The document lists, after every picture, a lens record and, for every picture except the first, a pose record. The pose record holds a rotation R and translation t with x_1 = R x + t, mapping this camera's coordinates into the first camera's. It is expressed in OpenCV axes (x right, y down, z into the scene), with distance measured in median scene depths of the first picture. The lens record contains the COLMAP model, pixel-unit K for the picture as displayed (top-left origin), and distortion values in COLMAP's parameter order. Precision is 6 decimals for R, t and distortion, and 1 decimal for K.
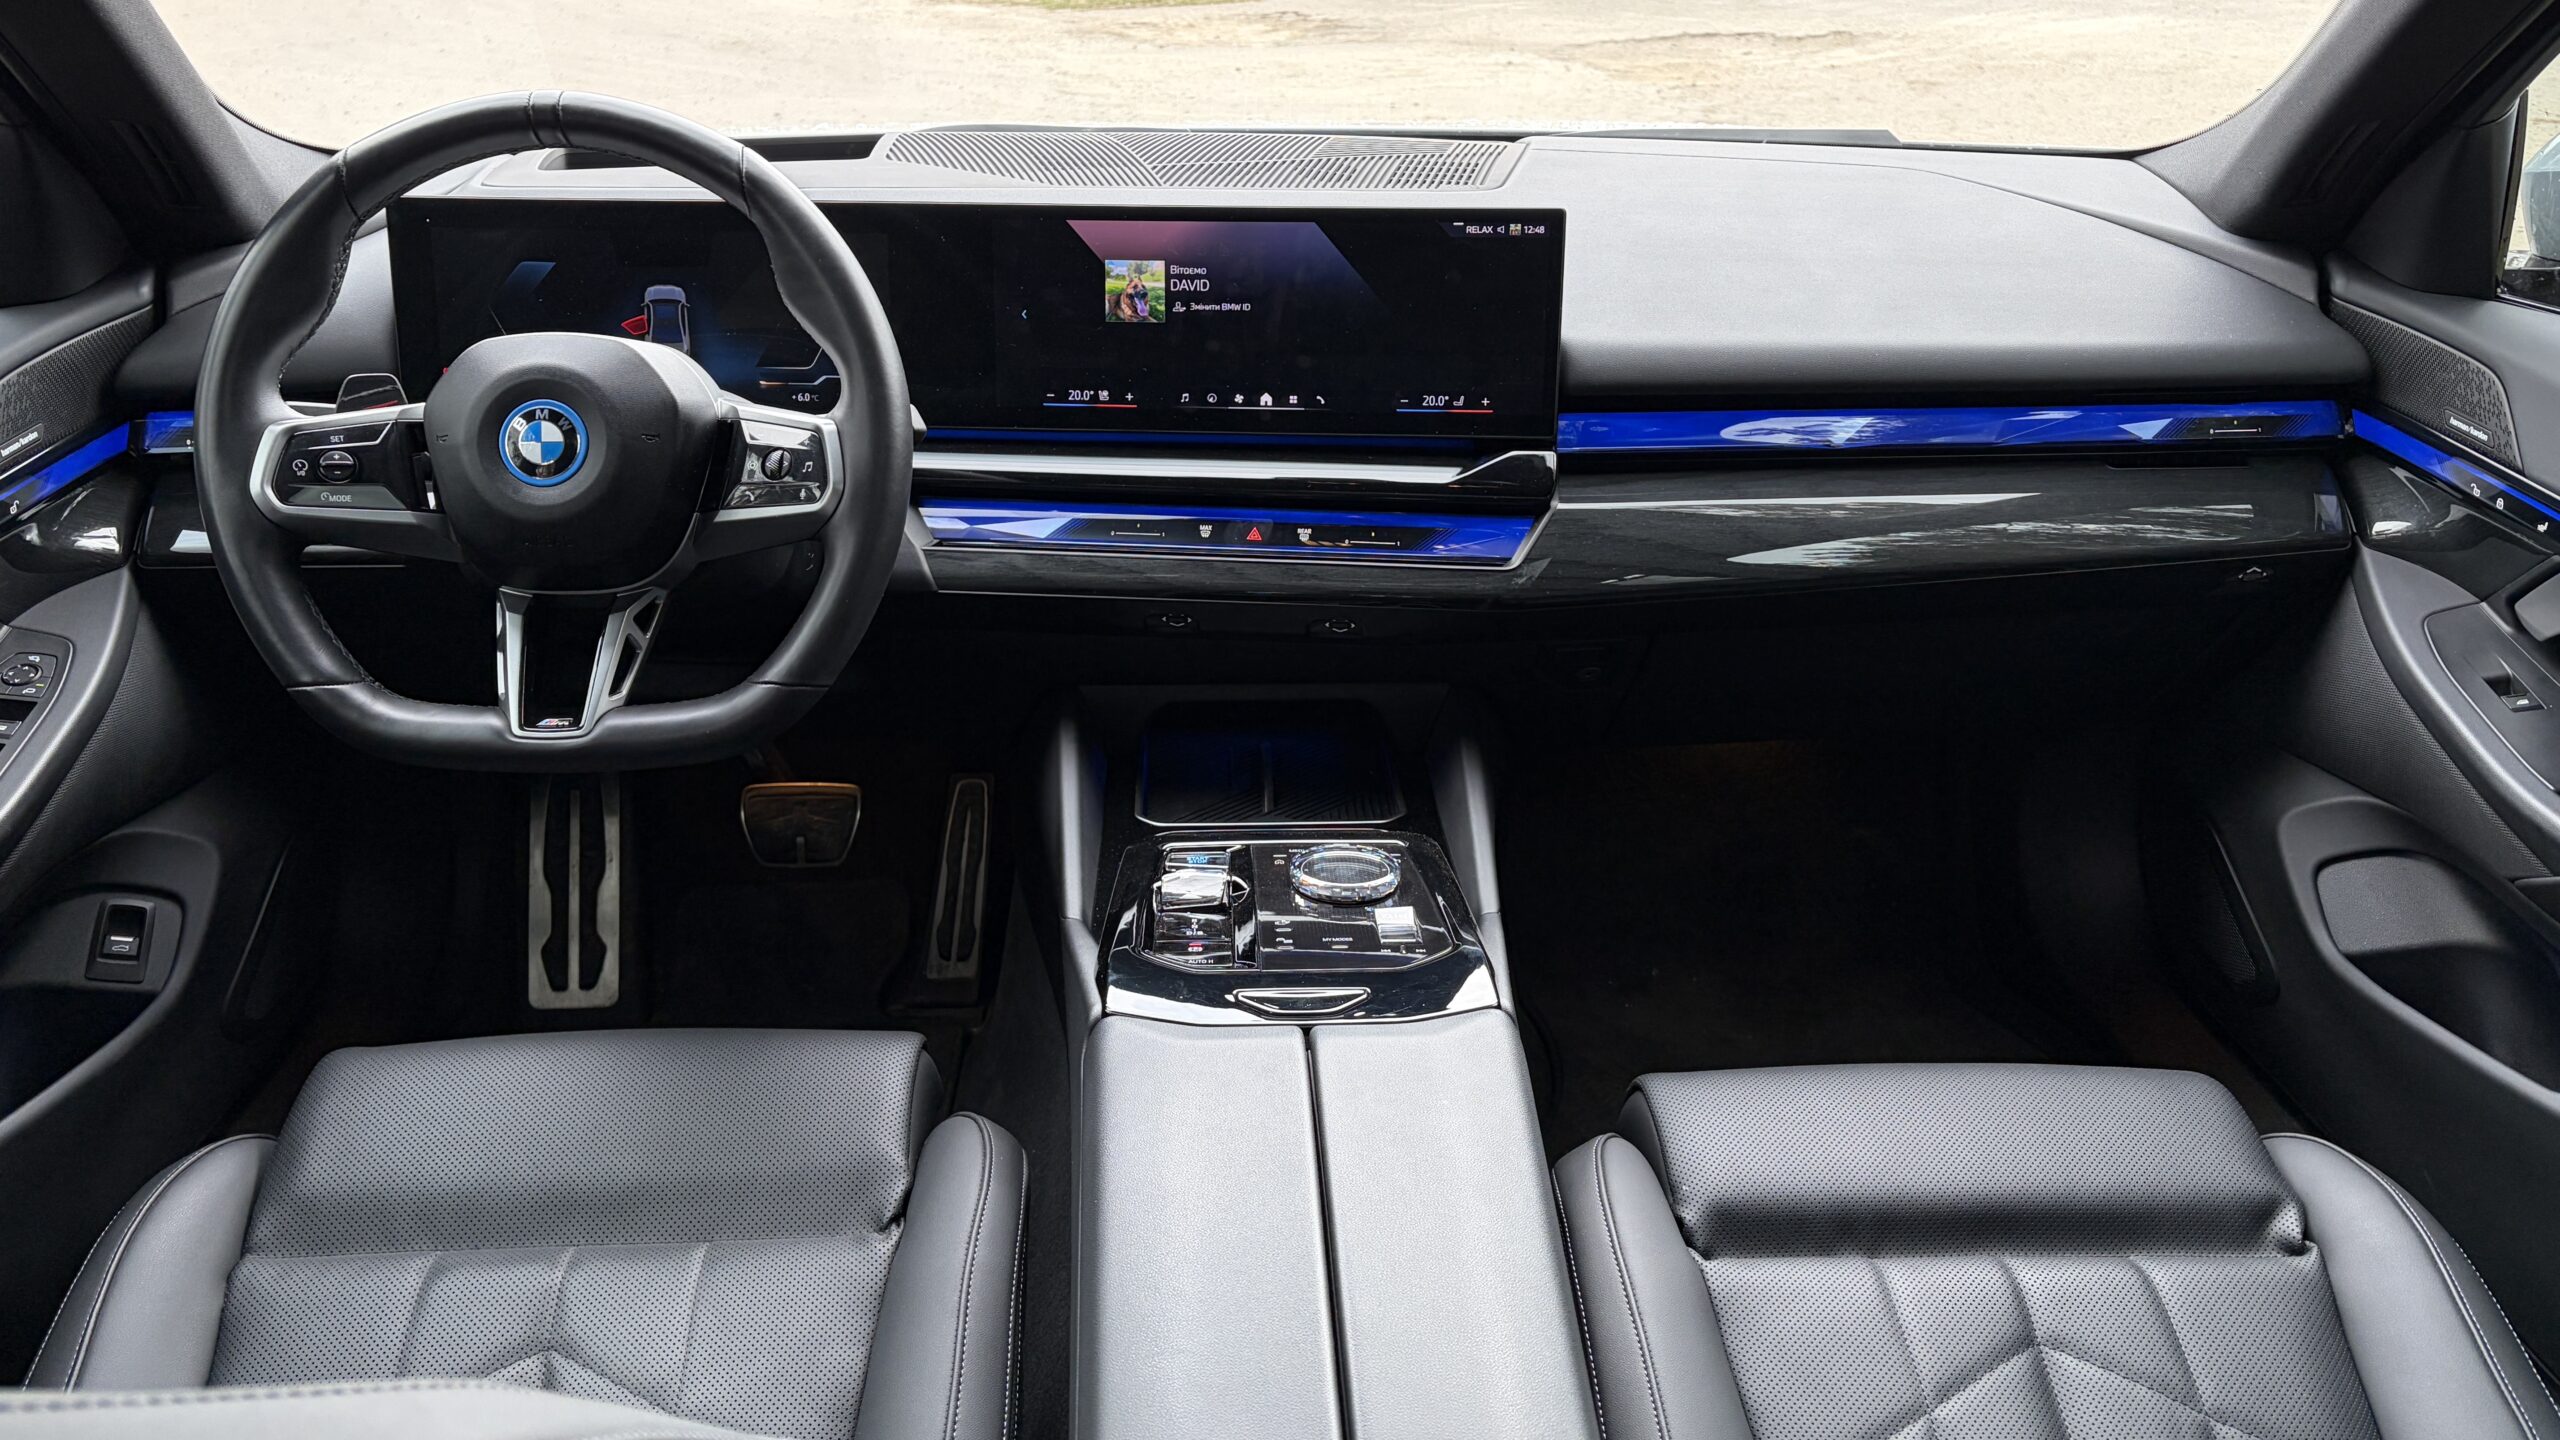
lens RADIAL K [[1900.6, 0, 1280.0], [0, 1900.6, 720.0], [0, 0, 1]] dist [0.068235, -0.104838]
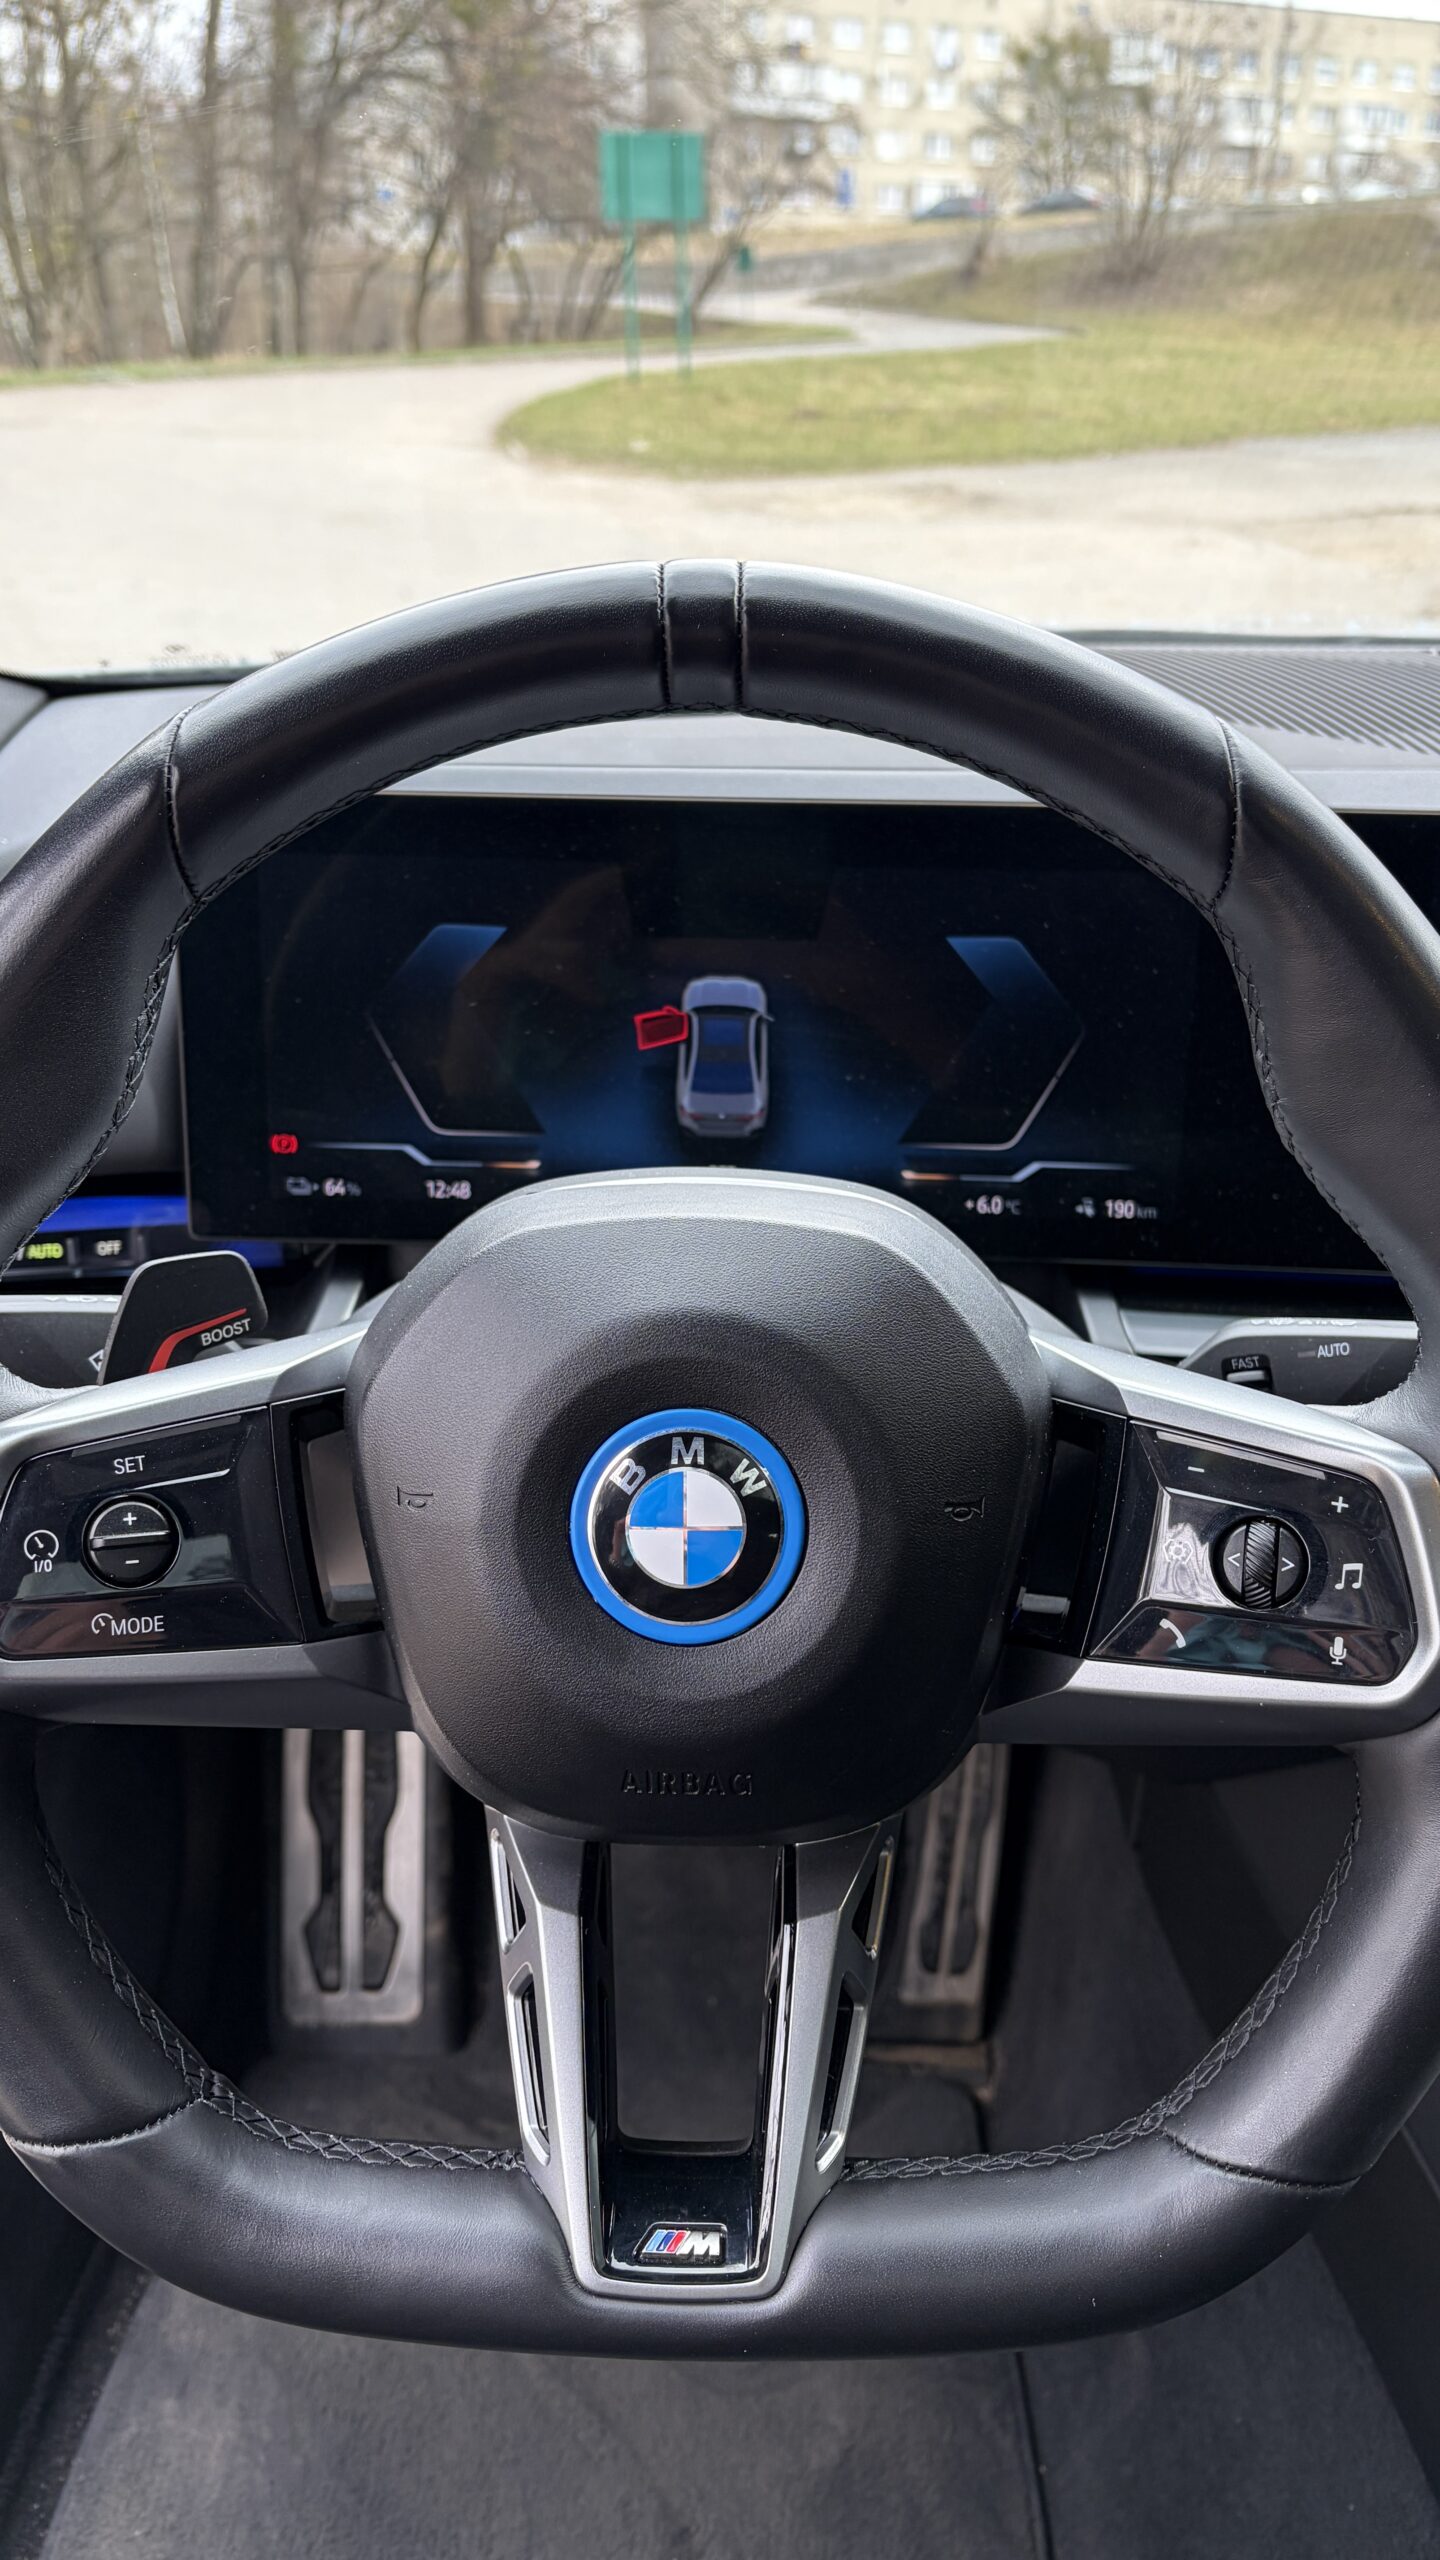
lens RADIAL K [[1900.6, 0, 725.3], [0, 1900.6, 1295.0], [0, 0, 1]] dist [0.068235, -0.104838]
pose [[0.998072, 0.023168, -0.057583, -0.349687], [-0.020687, 0.998847, 0.043319, -0.201247], [0.058520, -0.042044, 0.997400, 0.623974]]
